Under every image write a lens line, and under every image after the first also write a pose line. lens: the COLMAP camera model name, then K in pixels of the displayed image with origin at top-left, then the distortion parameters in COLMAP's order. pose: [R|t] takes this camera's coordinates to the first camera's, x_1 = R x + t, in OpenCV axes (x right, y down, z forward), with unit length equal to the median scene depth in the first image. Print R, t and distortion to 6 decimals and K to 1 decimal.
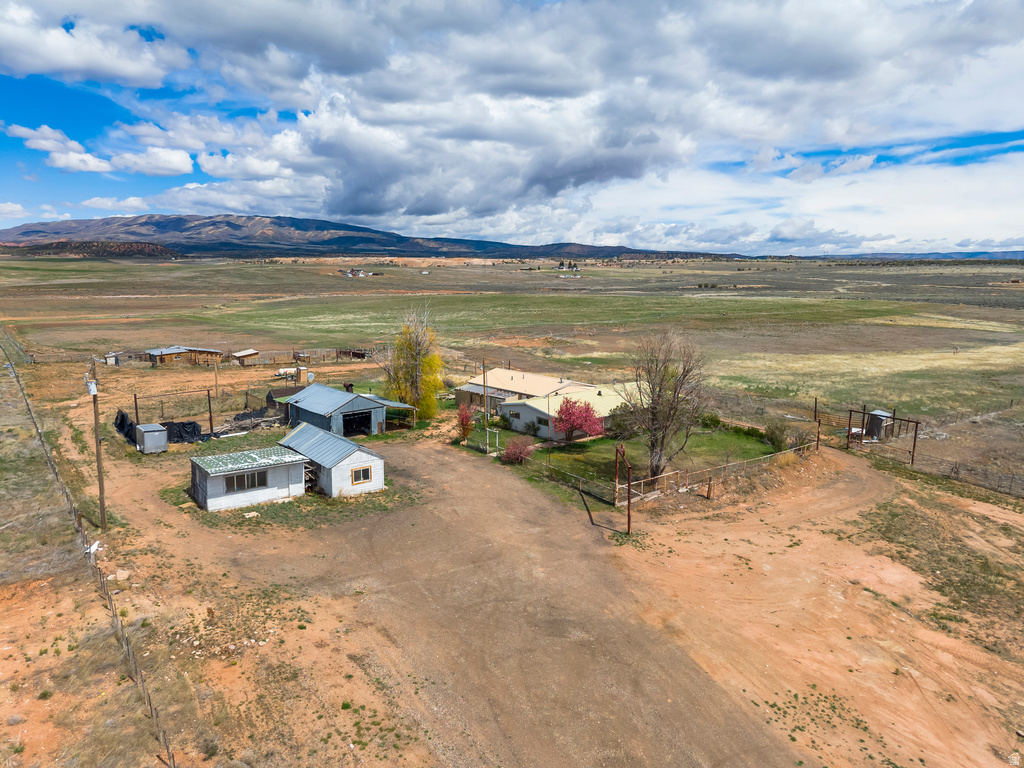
lens RADIAL K [[682.8, 0, 512.3], [0, 682.8, 387.3], [0, 0, 1]] dist [0.024929, -0.024440]
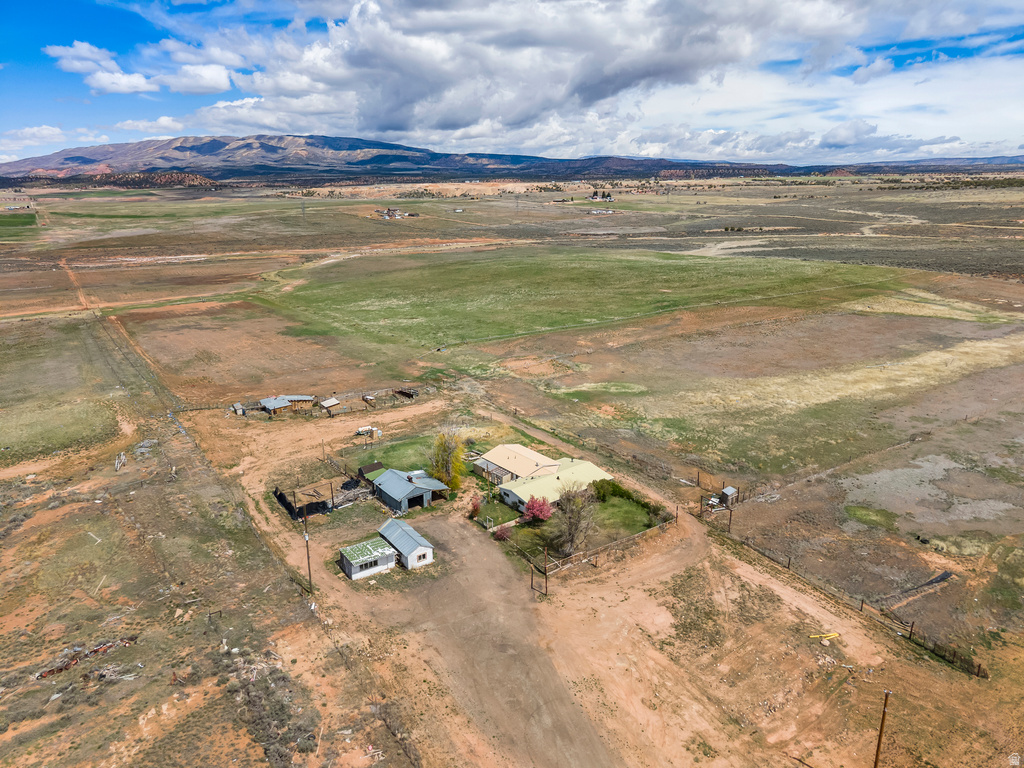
lens RADIAL K [[682.8, 0, 512.4], [0, 682.8, 390.7], [0, 0, 1]] dist [0.024929, -0.024440]
pose [[0.998430, -0.004776, -0.055810, 0.168454], [0.011653, 0.992268, 0.123565, -0.627910], [0.054789, -0.124021, 0.990766, -0.965017]]
